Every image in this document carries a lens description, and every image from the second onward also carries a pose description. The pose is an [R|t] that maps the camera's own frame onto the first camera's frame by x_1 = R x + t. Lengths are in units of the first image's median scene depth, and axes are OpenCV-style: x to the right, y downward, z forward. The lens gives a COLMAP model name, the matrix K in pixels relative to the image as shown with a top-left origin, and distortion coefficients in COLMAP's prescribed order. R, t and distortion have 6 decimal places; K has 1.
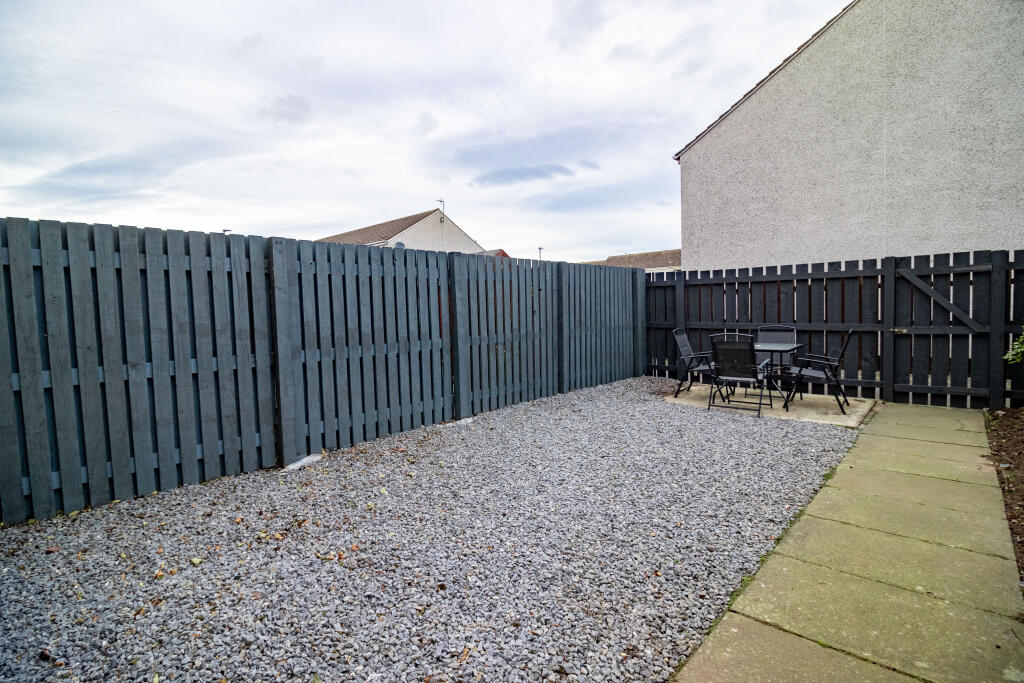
lens RADIAL K [[481.5, 0, 507.9], [0, 481.5, 333.9], [0, 0, 1]] dist [0.002016, -0.014312]
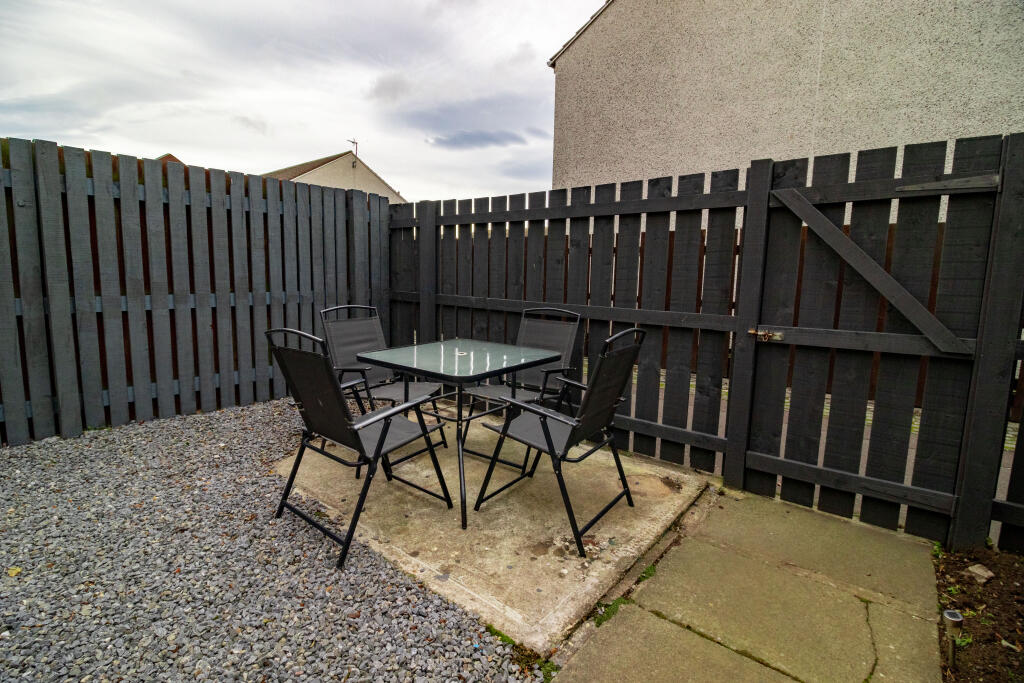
lens RADIAL K [[472.8, 0, 510.4], [0, 472.8, 336.0], [0, 0, 1]] dist [0.000746, -0.012712]
pose [[0.996947, 0.039665, 0.067257, 0.745528], [-0.044760, 0.996101, 0.076023, -0.036516], [-0.063980, -0.078801, 0.994835, 0.789414]]
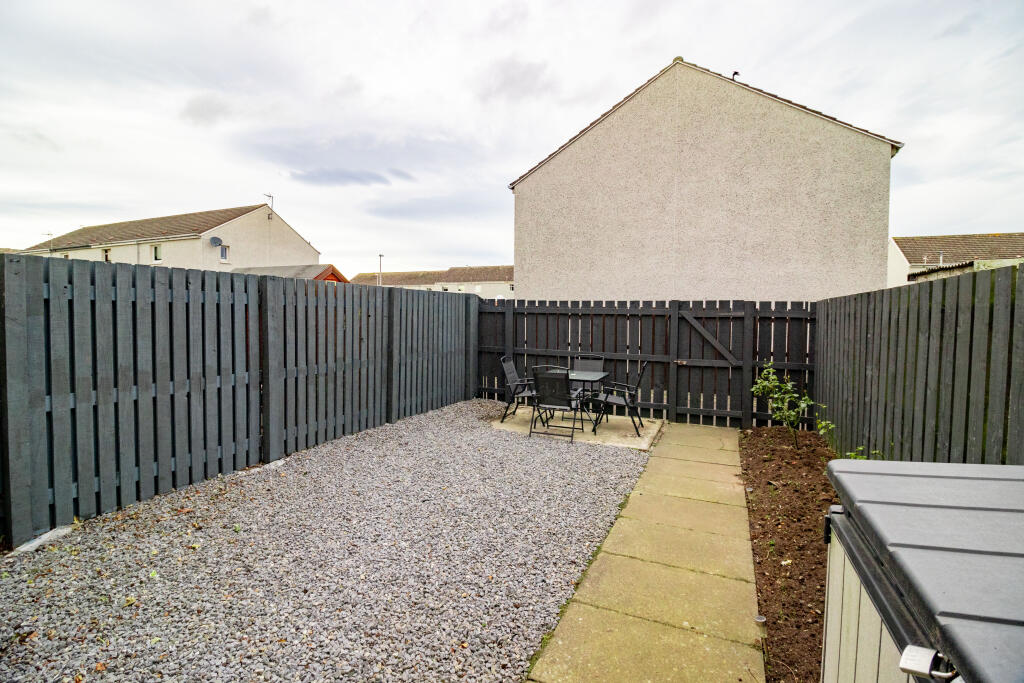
lens RADIAL K [[477.1, 0, 509.3], [0, 477.1, 330.1], [0, 0, 1]] dist [0.003076, -0.014414]
pose [[0.945365, 0.028292, 0.324785, 0.032410], [-0.021179, 0.999453, -0.025414, -0.063624], [-0.325326, 0.017147, 0.945446, 0.017656]]
